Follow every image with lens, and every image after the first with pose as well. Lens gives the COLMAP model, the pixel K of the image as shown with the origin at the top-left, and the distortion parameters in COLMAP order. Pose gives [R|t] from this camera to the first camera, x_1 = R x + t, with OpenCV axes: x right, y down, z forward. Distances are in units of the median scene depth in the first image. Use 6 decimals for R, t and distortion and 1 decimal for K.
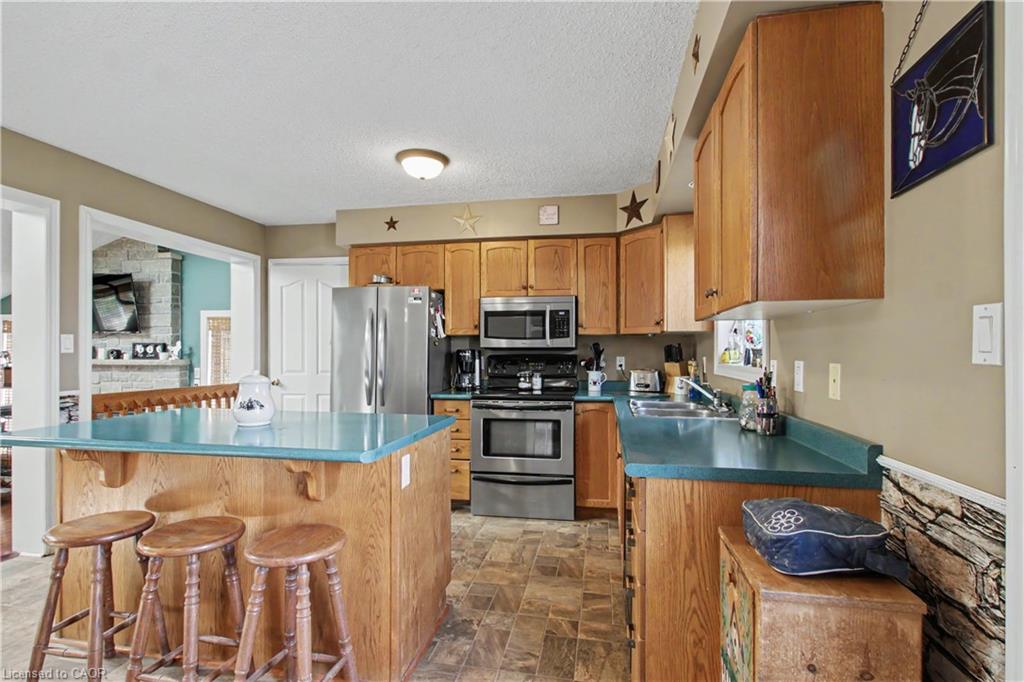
lens RADIAL K [[482.3, 0, 513.1], [0, 482.3, 346.0], [0, 0, 1]] dist [0.000723, -0.000028]
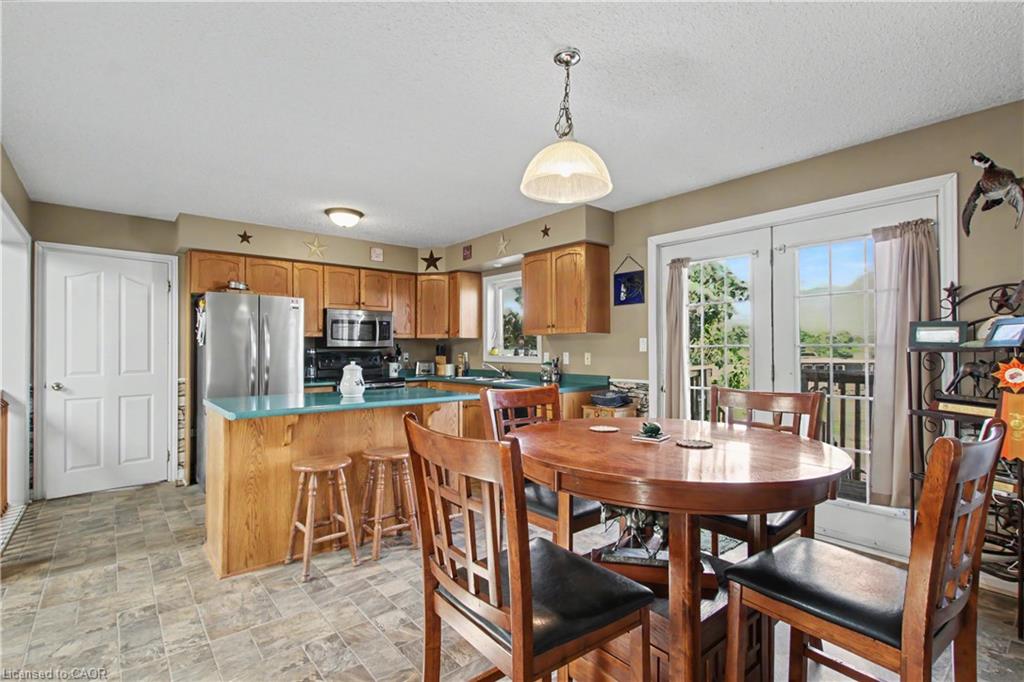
lens RADIAL K [[482.3, 0, 507.7], [0, 482.3, 344.4], [0, 0, 1]] dist [0.000723, -0.000028]
pose [[0.635349, 0.005031, 0.772209, -0.785404], [-0.005380, 0.999983, -0.002089, -0.003076], [-0.772206, -0.002827, 0.635365, -0.210444]]
